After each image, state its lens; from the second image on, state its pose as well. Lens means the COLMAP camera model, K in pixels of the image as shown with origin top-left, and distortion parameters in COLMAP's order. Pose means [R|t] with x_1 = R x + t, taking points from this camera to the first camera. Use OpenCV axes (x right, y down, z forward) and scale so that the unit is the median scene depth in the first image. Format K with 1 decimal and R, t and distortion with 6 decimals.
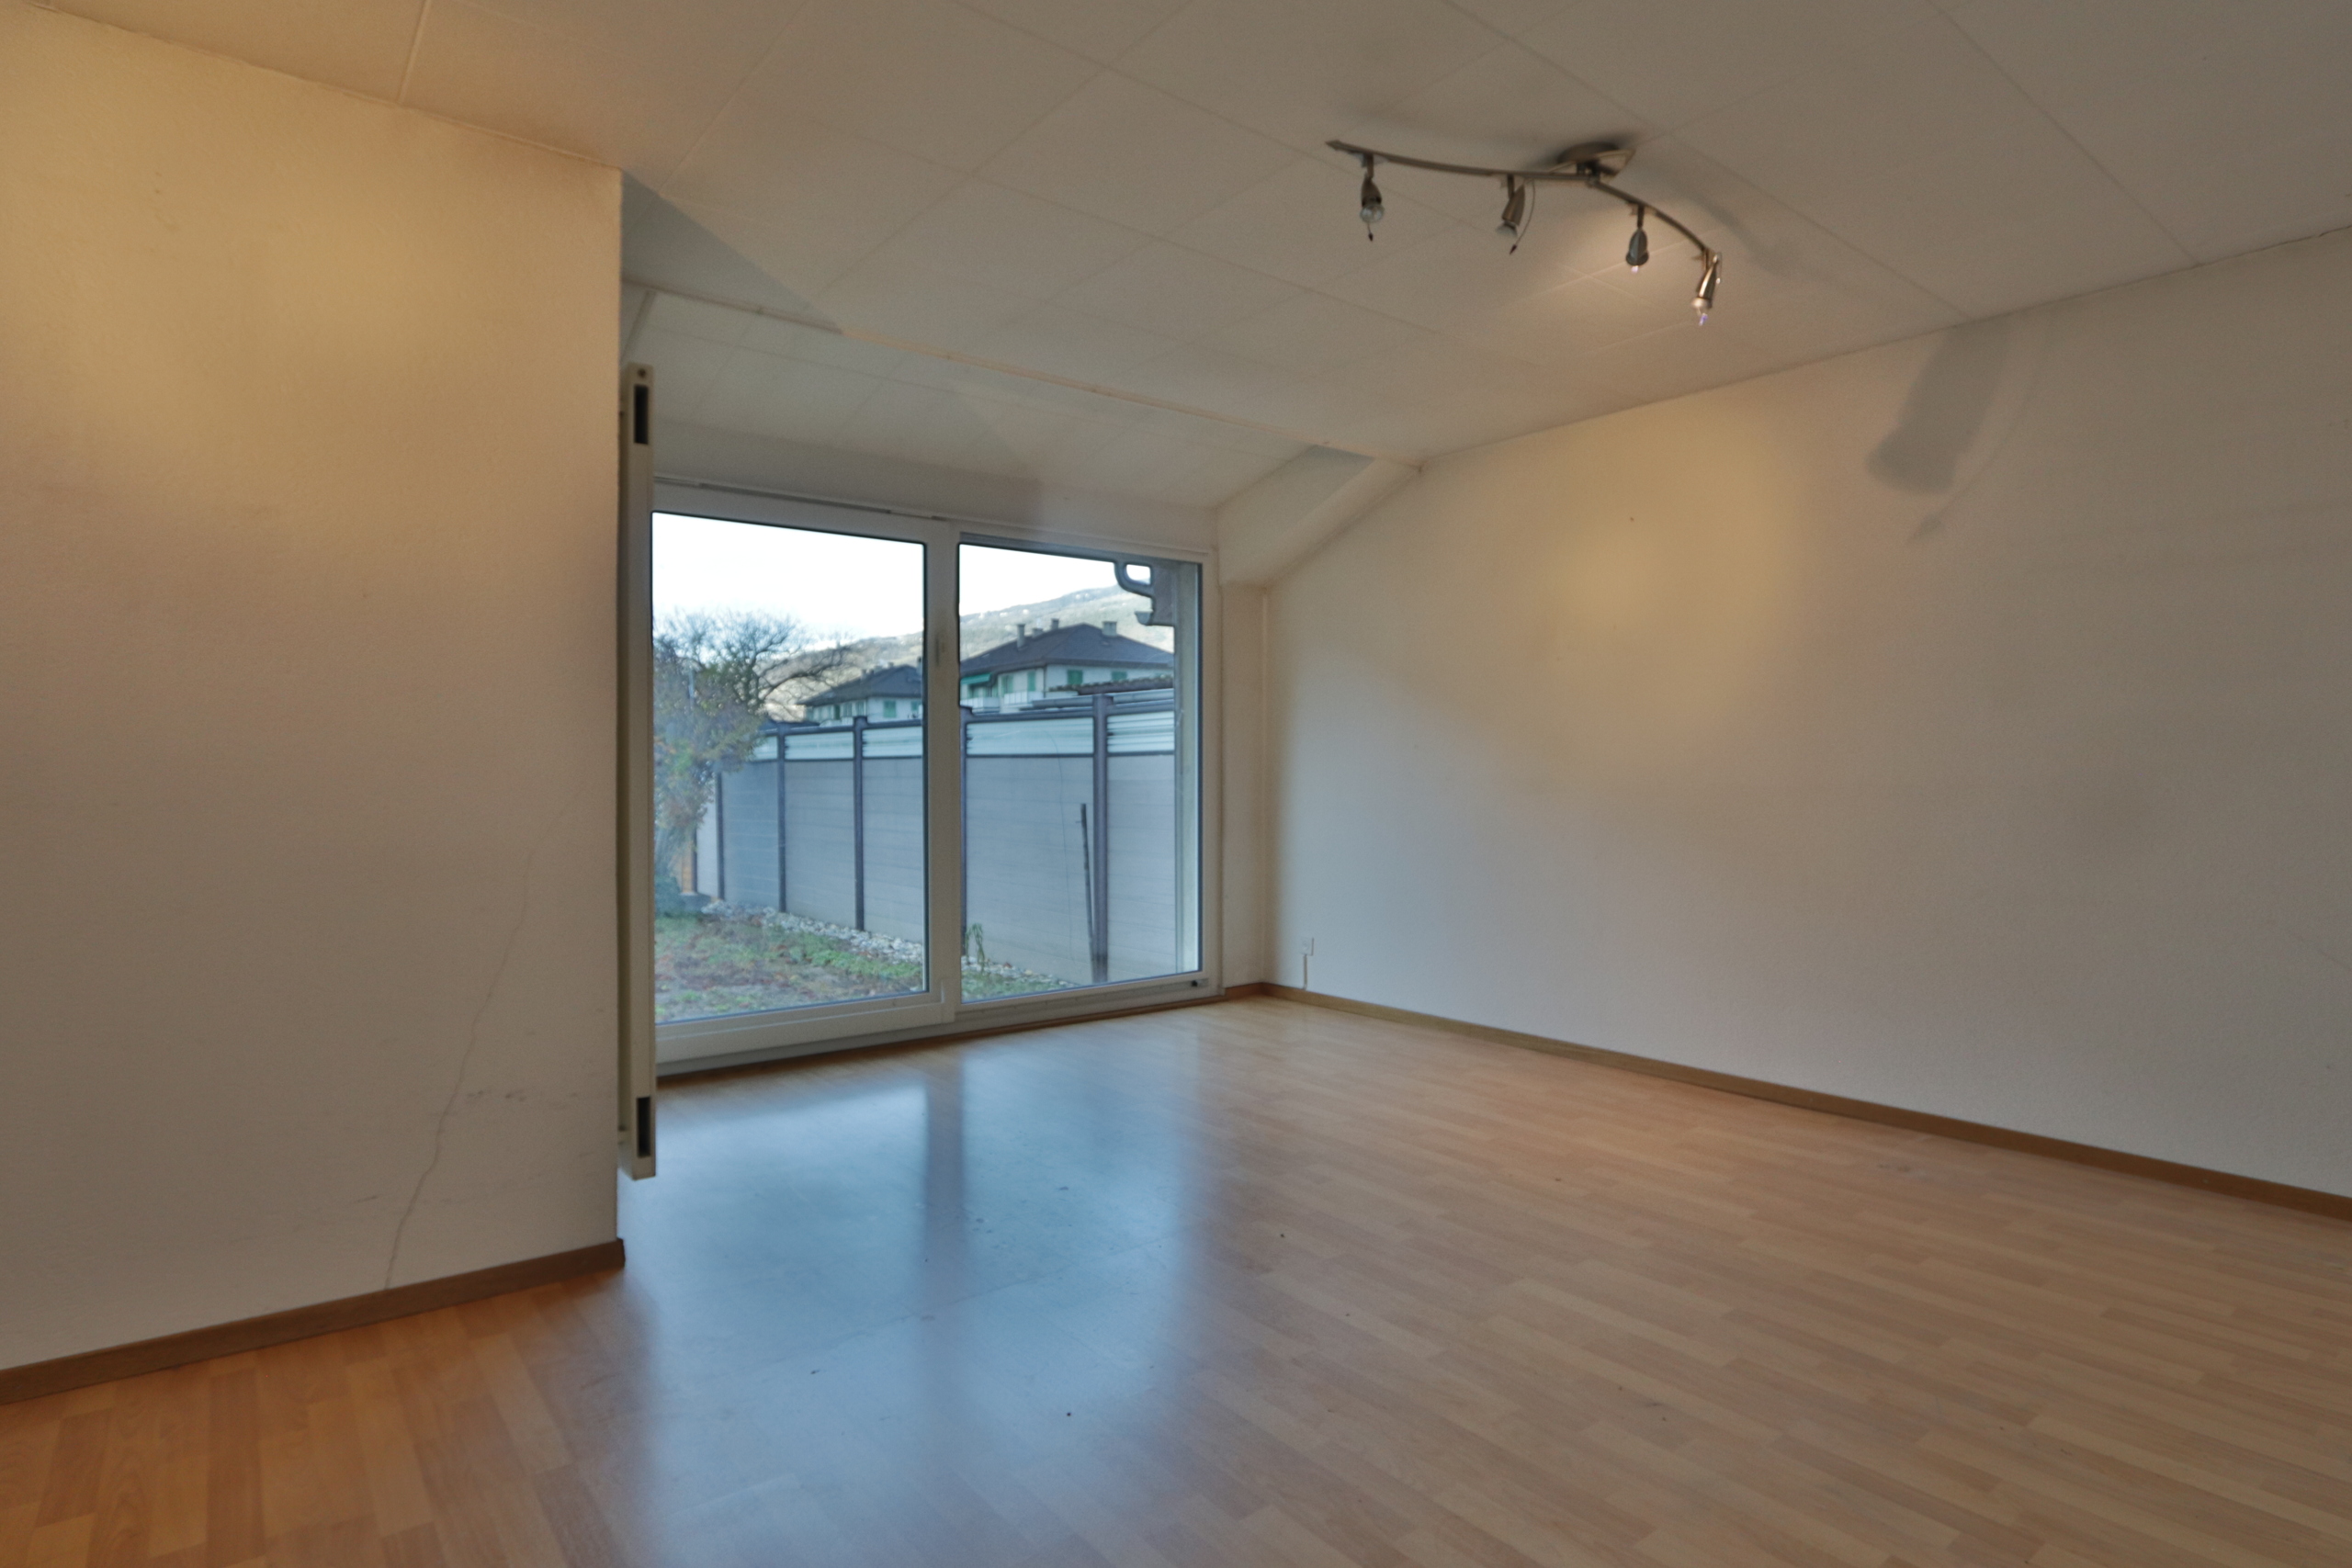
lens RADIAL K [[1233.9, 0, 1165.0], [0, 1233.9, 782.3], [0, 0, 1]] dist [-0.014656, -0.000503]
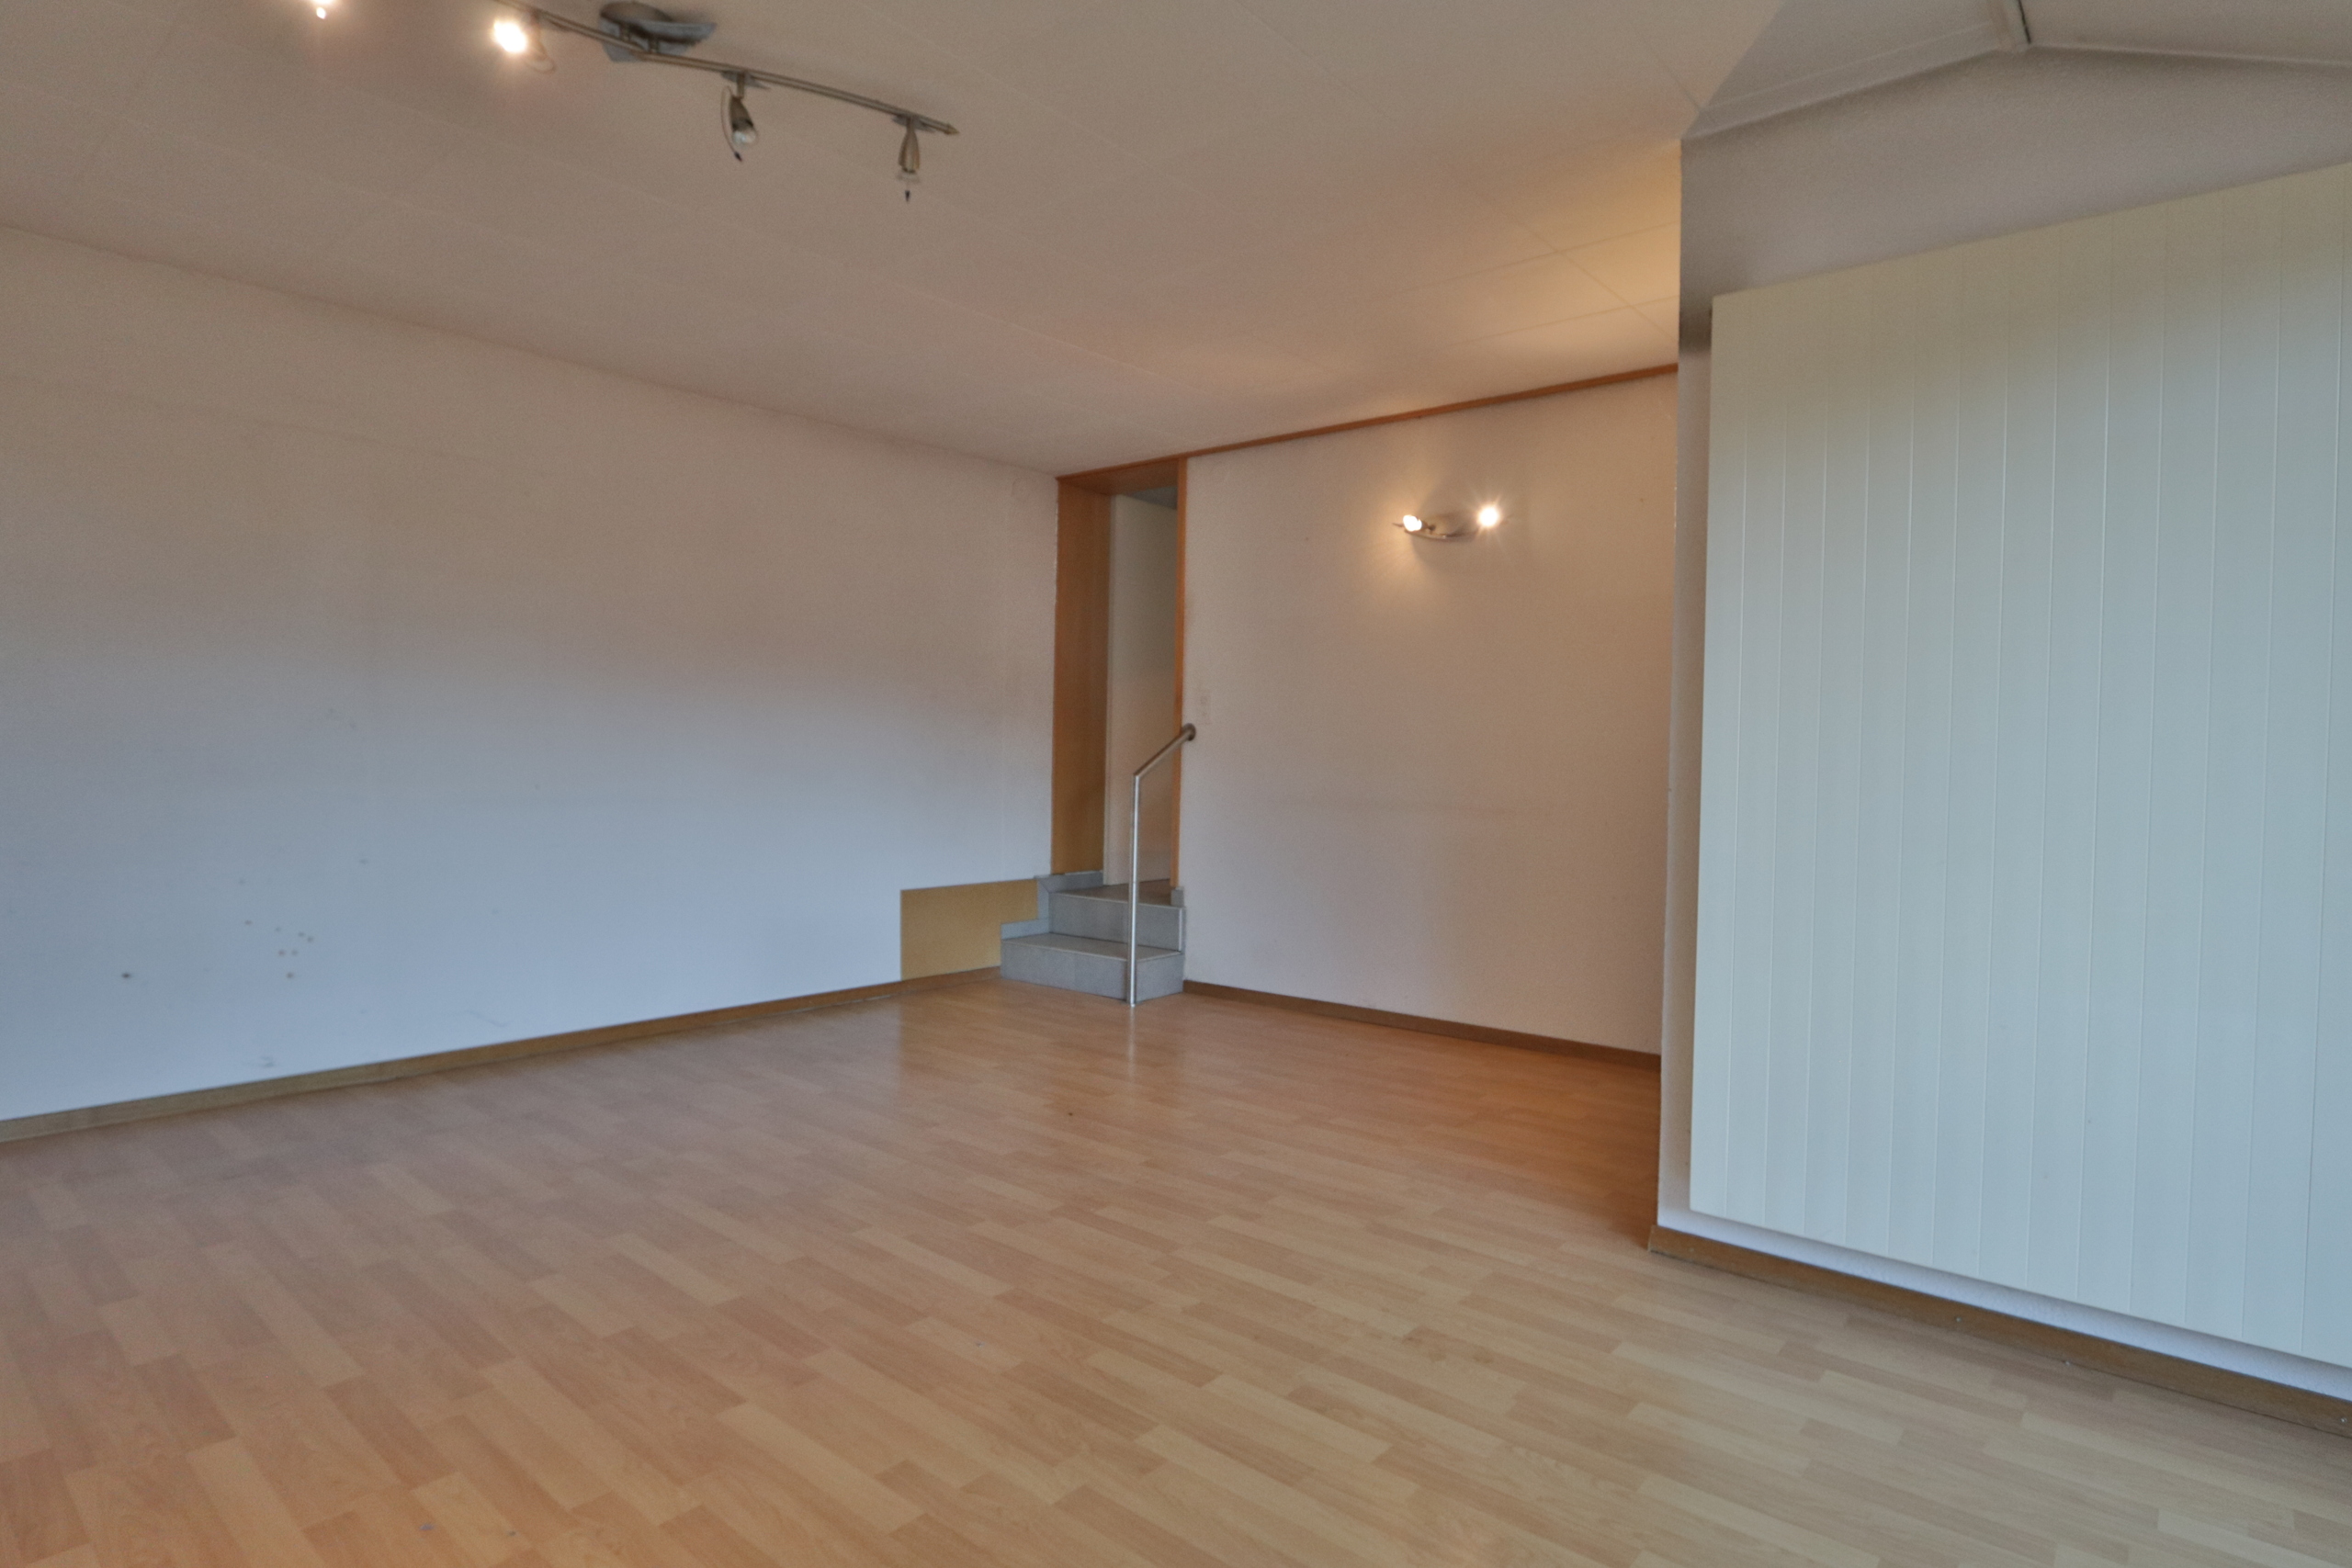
lens RADIAL K [[1233.9, 0, 1165.0], [0, 1233.9, 782.3], [0, 0, 1]] dist [-0.014656, -0.000503]
pose [[-0.978241, -0.009496, -0.207257, 0.155949], [-0.015452, 0.999512, 0.027140, -0.007305], [0.206898, 0.029752, -0.977910, 1.889925]]
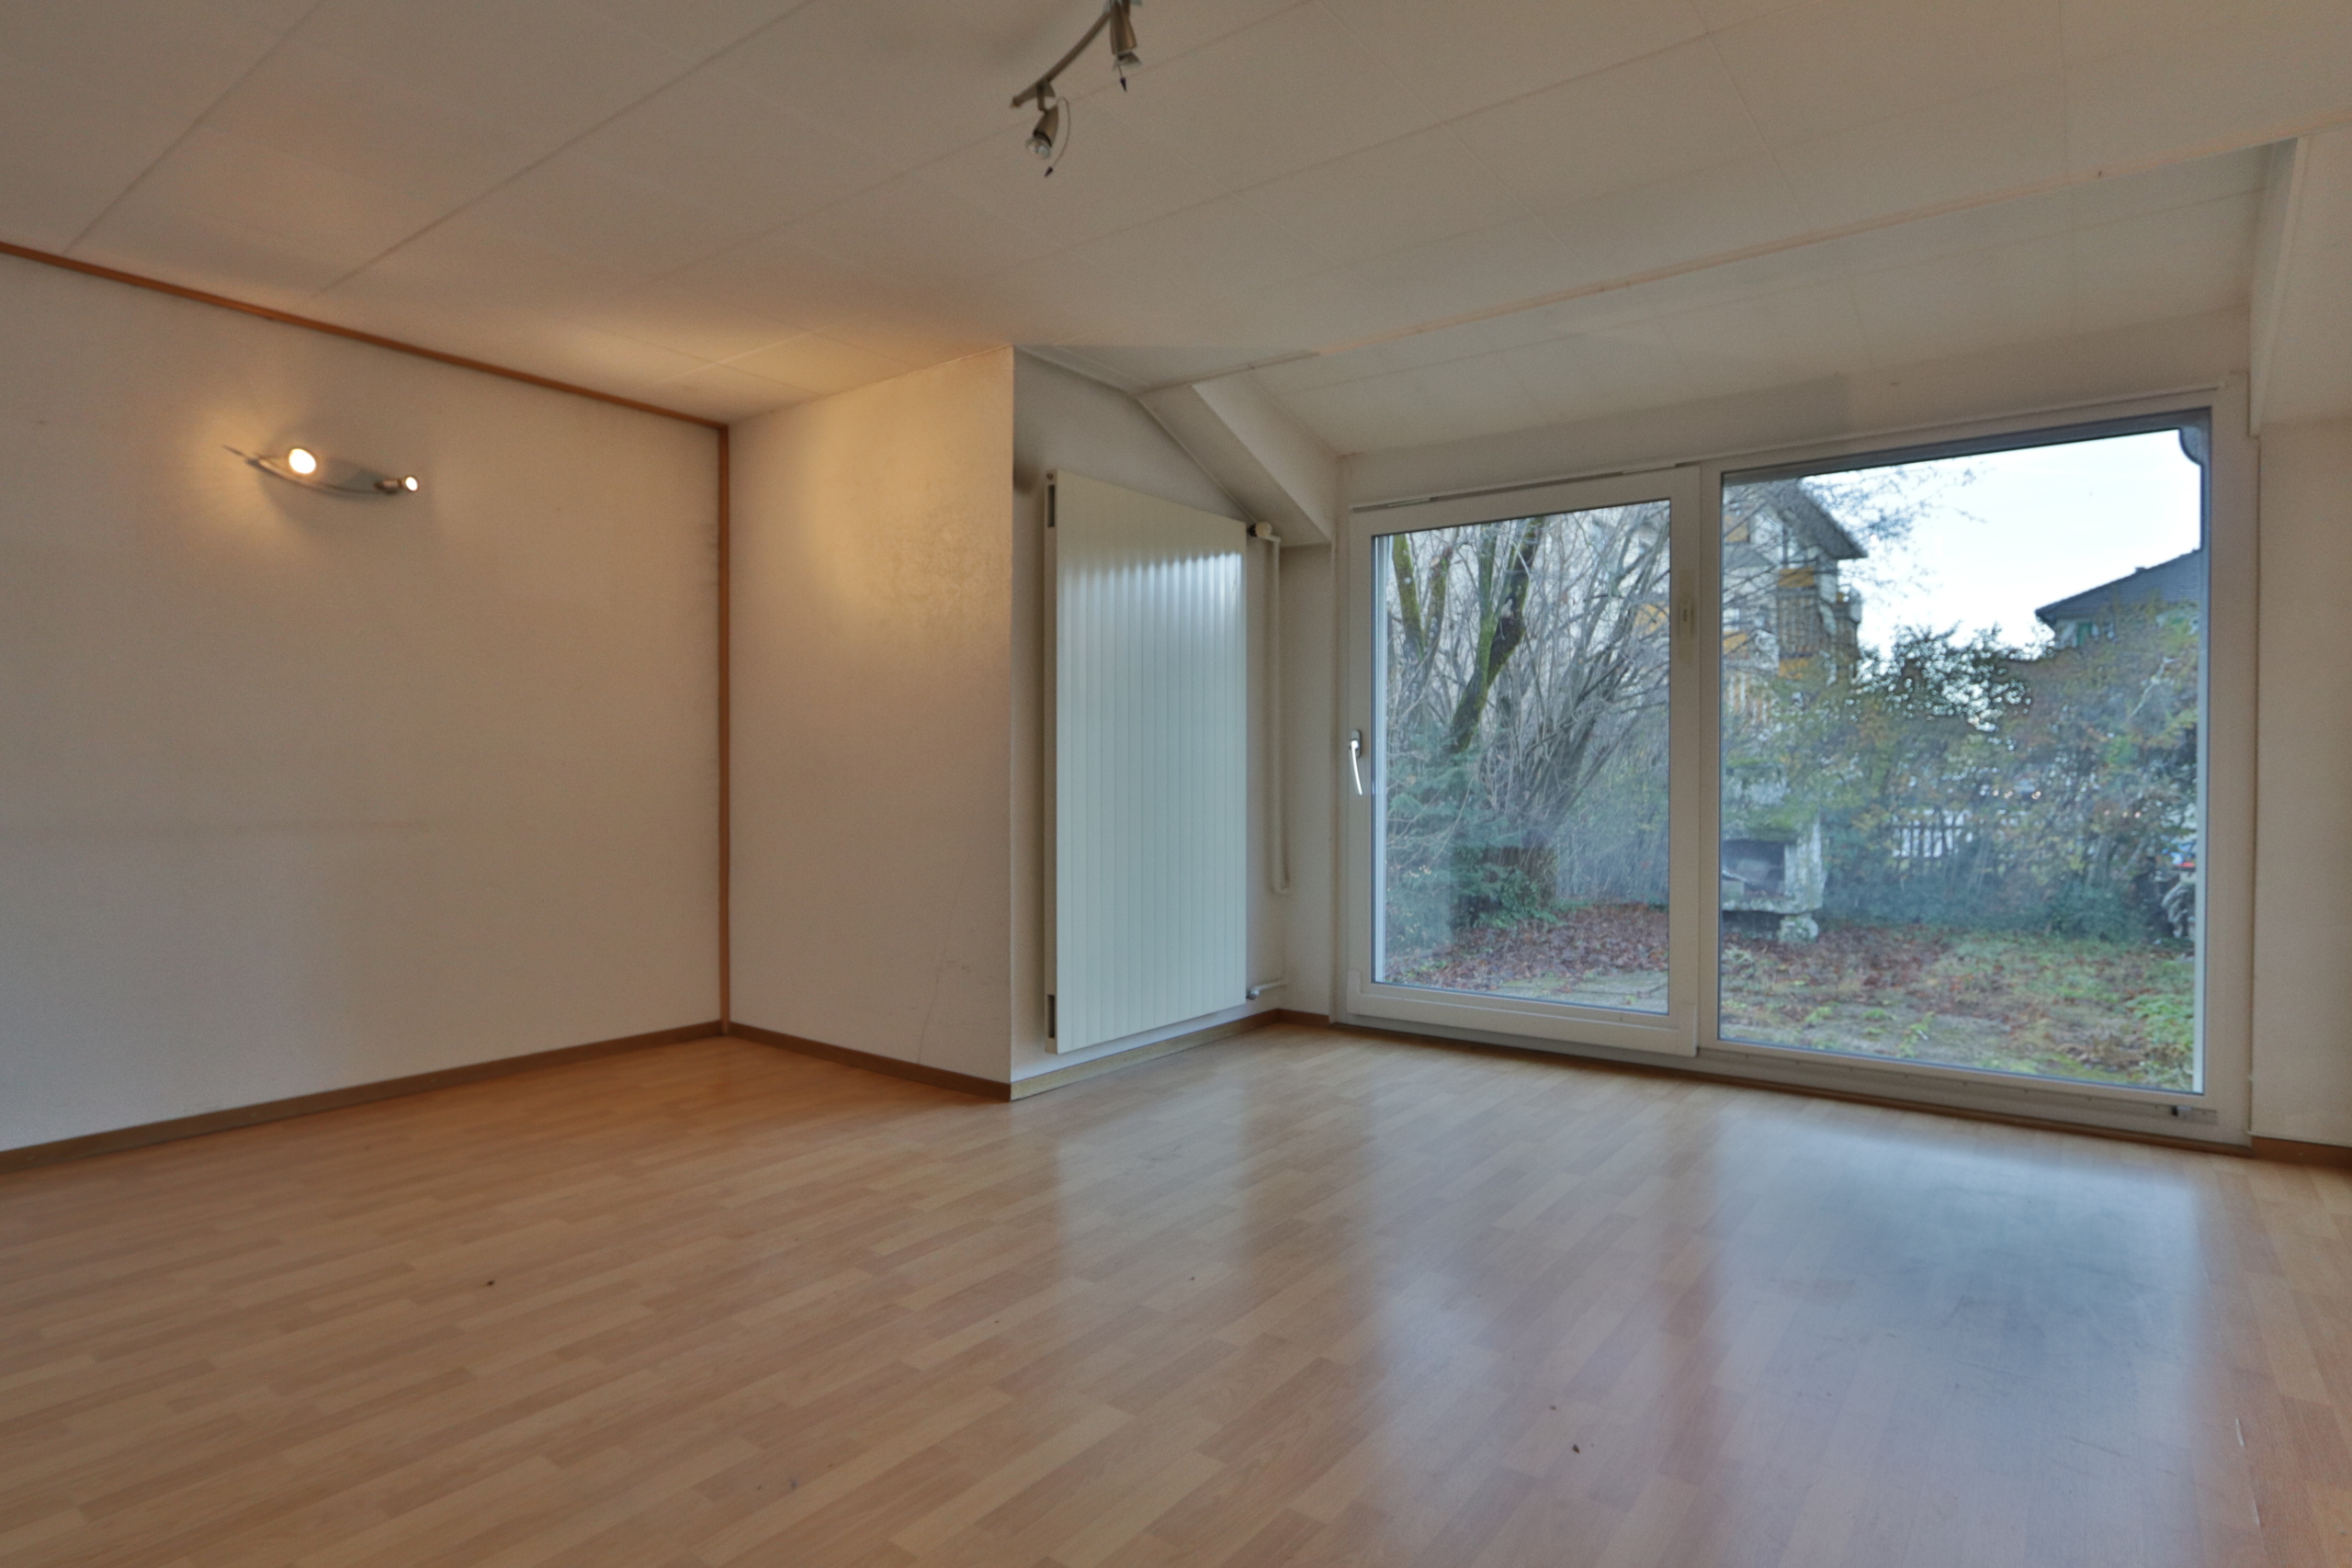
lens RADIAL K [[1233.9, 0, 1165.0], [0, 1233.9, 782.3], [0, 0, 1]] dist [-0.014656, -0.000503]
pose [[0.262608, 0.011910, -0.964829, 1.012946], [-0.007121, 0.999921, 0.010405, -0.000357], [0.964876, 0.004138, 0.262672, 0.796681]]
